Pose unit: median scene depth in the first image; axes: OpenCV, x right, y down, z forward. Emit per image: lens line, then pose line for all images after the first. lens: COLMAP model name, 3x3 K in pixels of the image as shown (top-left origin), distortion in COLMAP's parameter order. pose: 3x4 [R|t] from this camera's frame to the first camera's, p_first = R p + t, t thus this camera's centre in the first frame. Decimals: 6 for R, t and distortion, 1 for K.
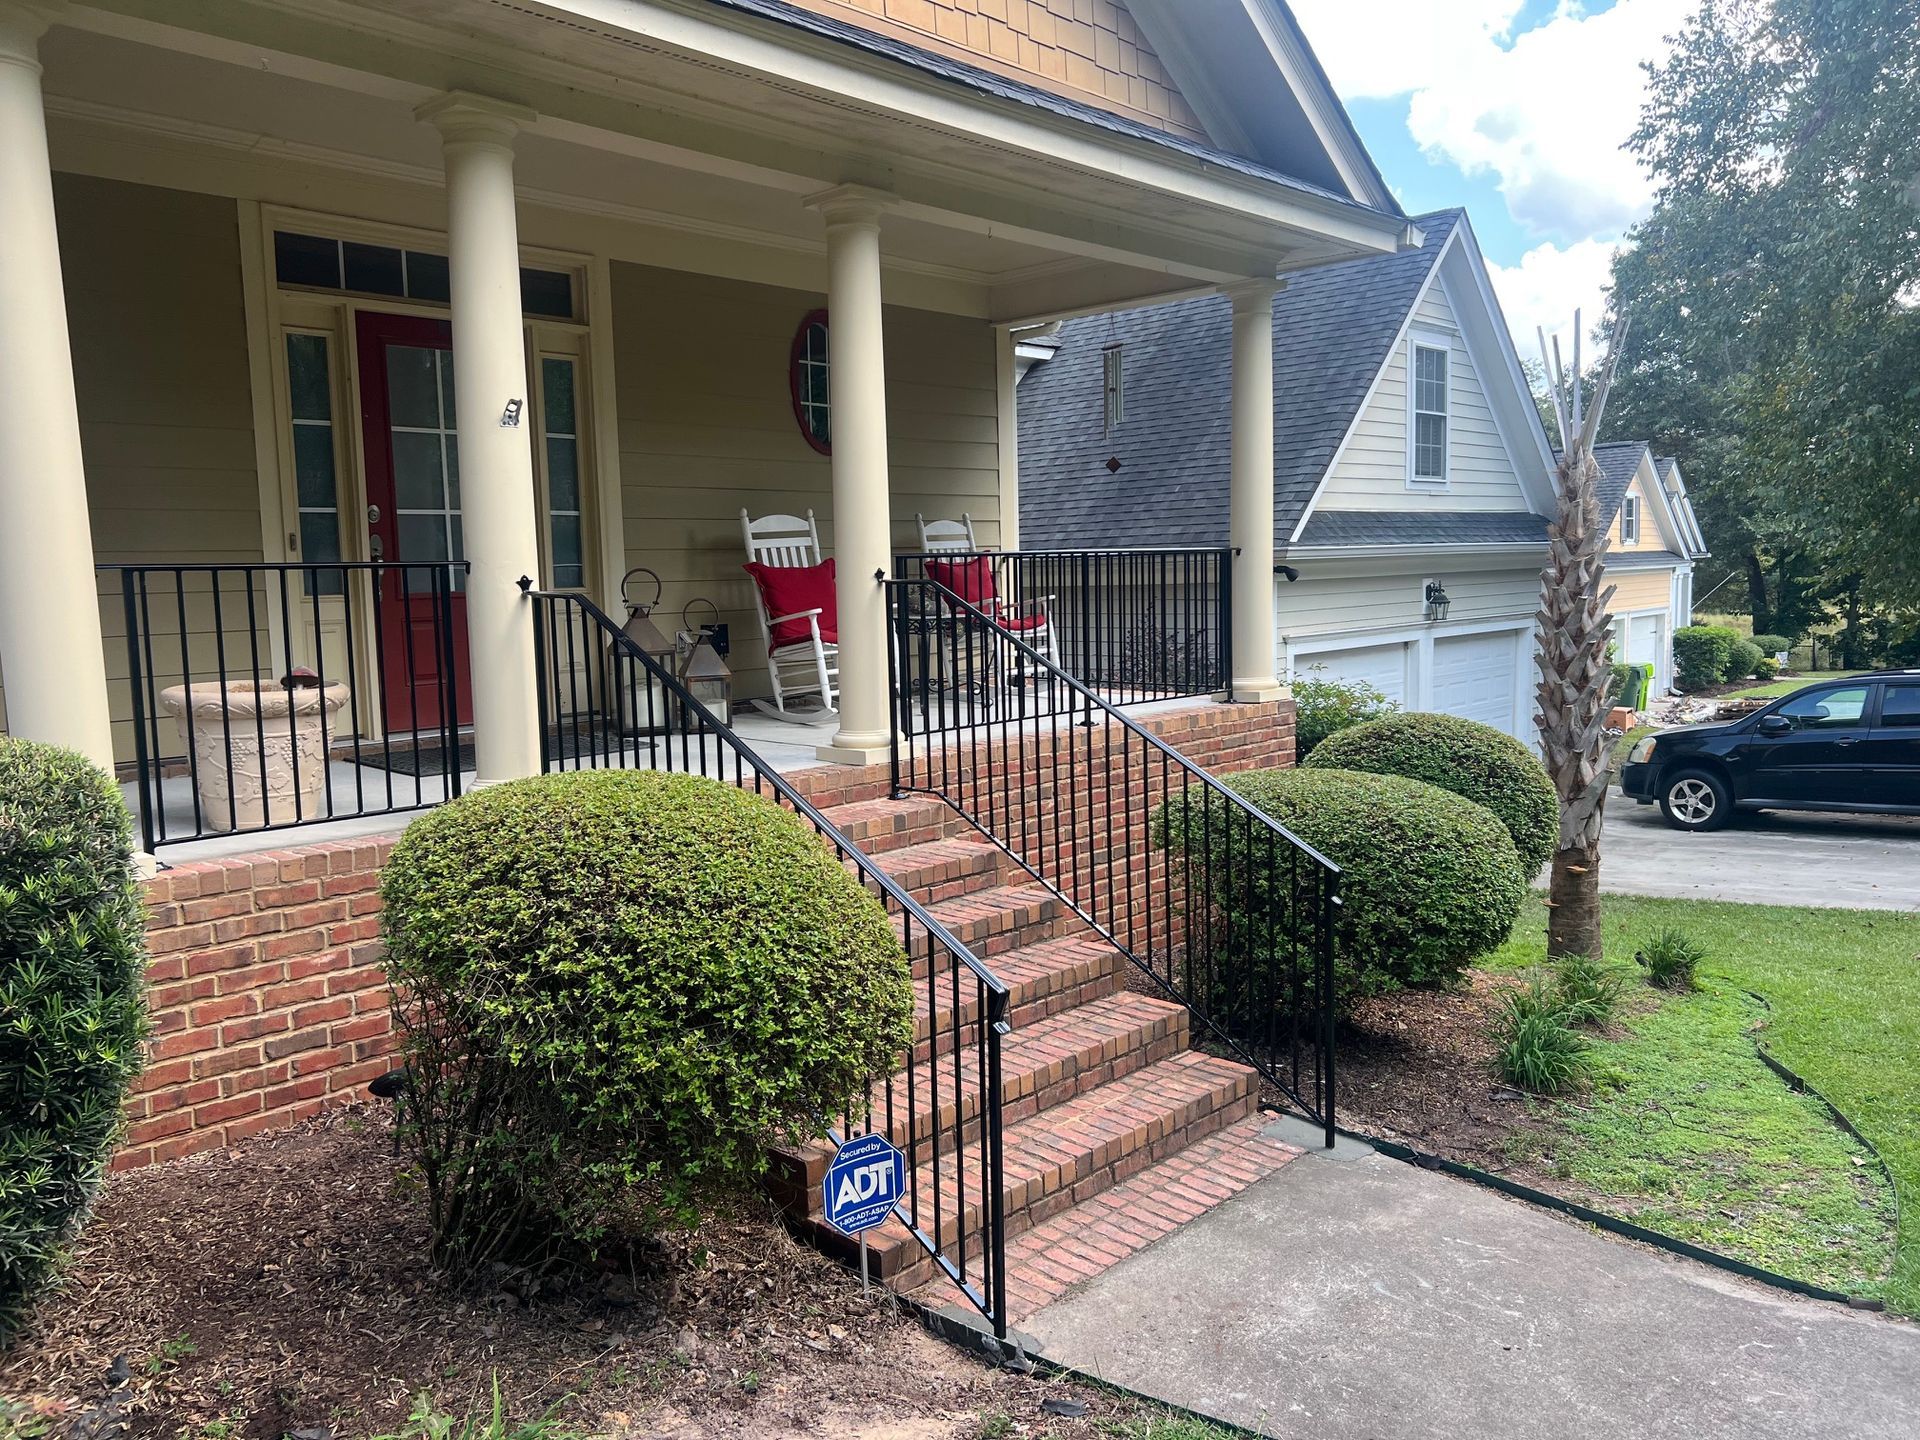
lens RADIAL K [[1433.6, 0, 954.0], [0, 1433.6, 727.2], [0, 0, 1]] dist [0.043234, -0.042385]
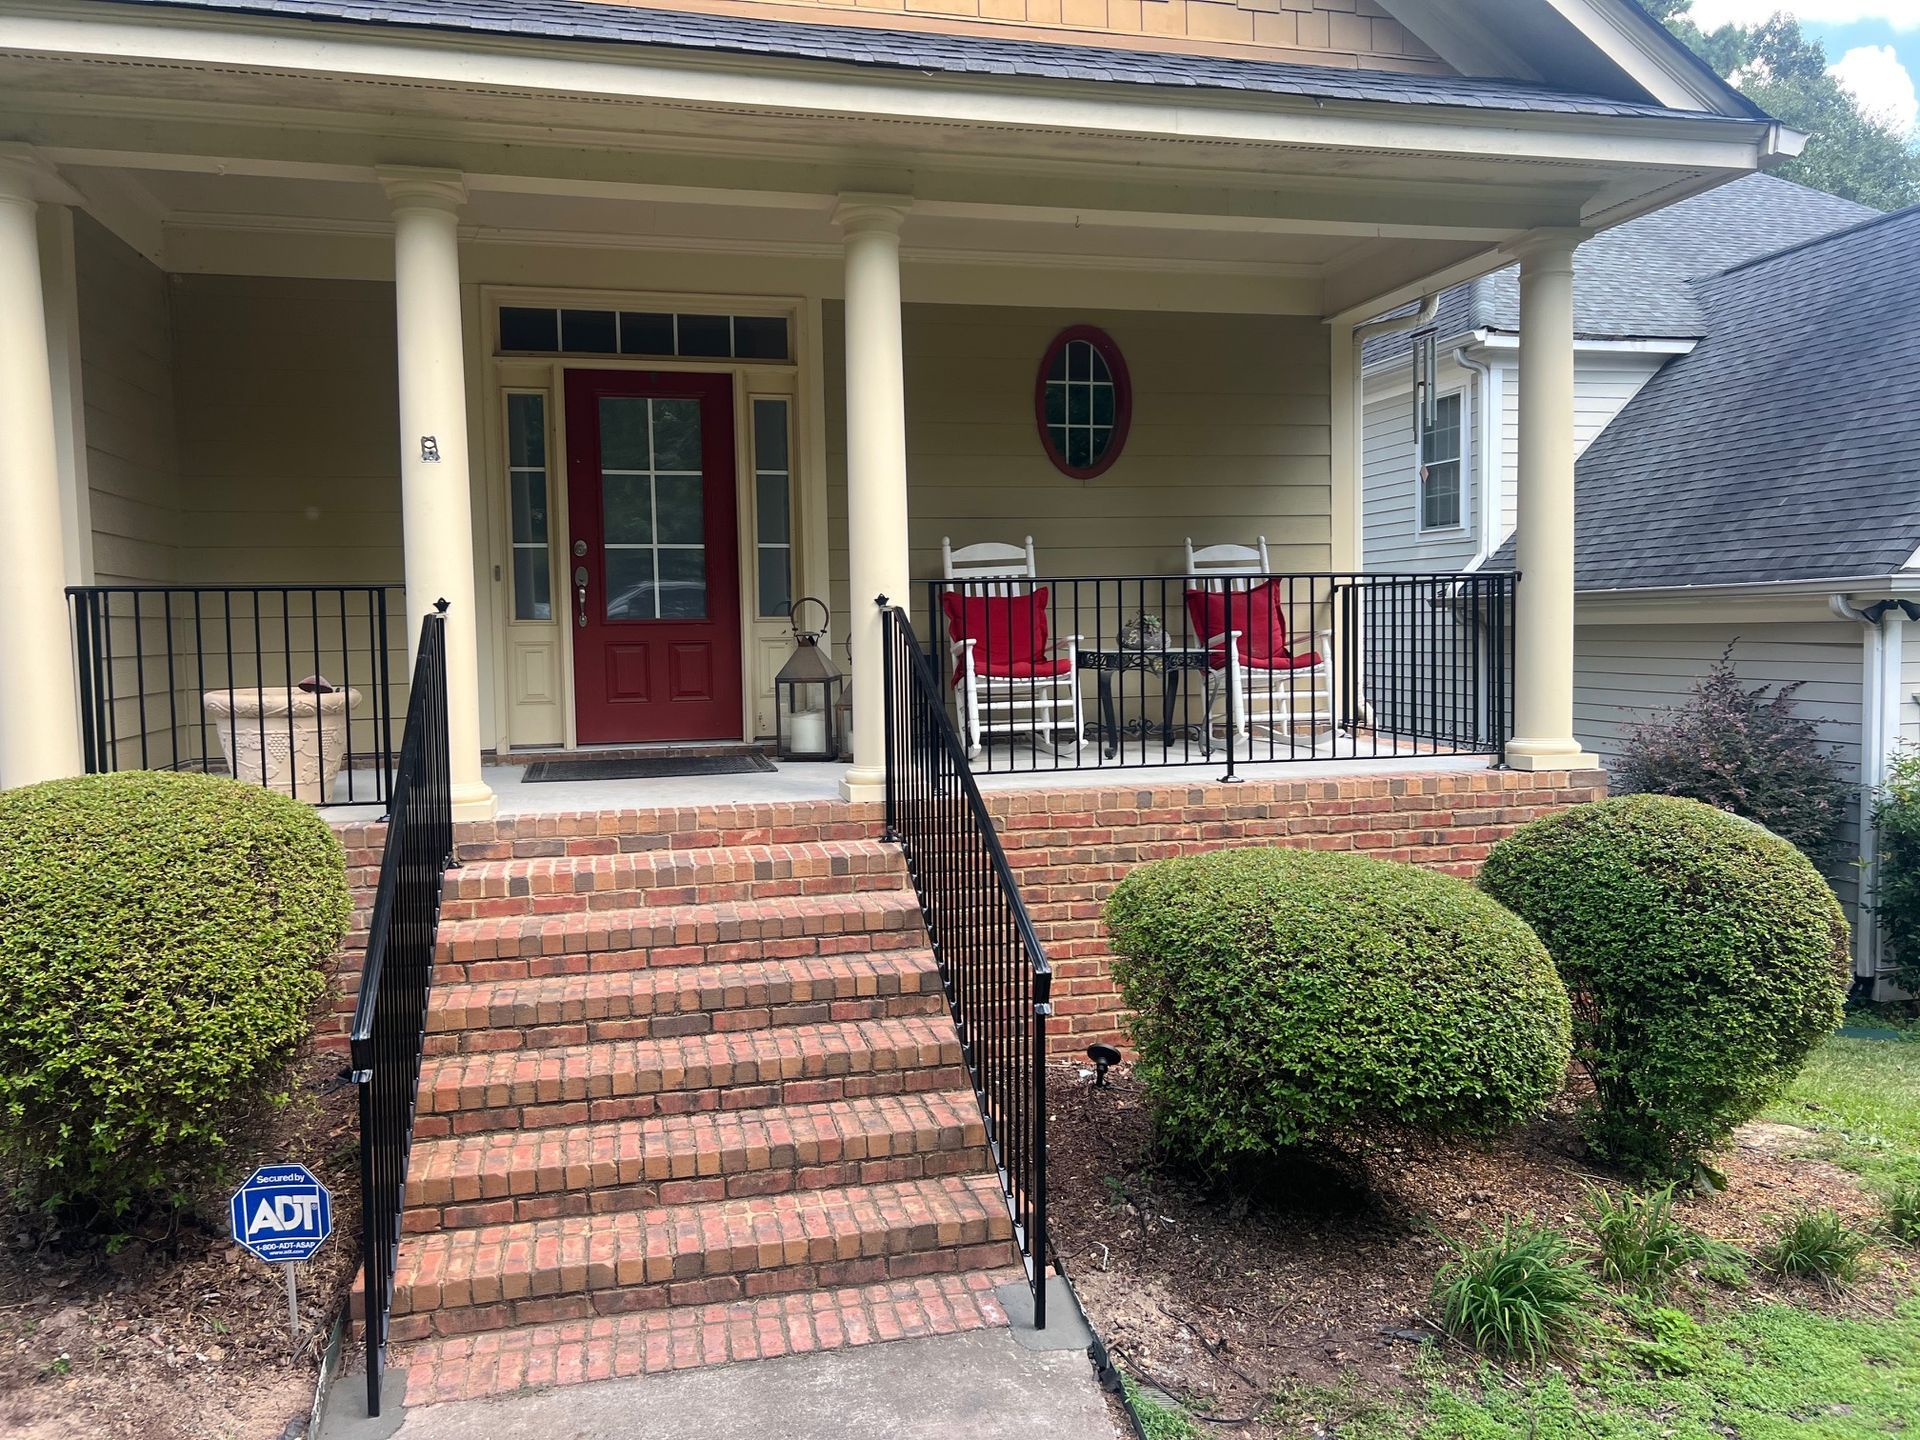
lens RADIAL K [[1433.6, 0, 950.5], [0, 1433.6, 719.1], [0, 0, 1]] dist [0.043234, -0.042385]
pose [[0.844216, 0.045449, -0.534072, 0.451694], [-0.062926, 0.997912, -0.014547, -0.016913], [0.532296, 0.045888, 0.845314, 0.216306]]
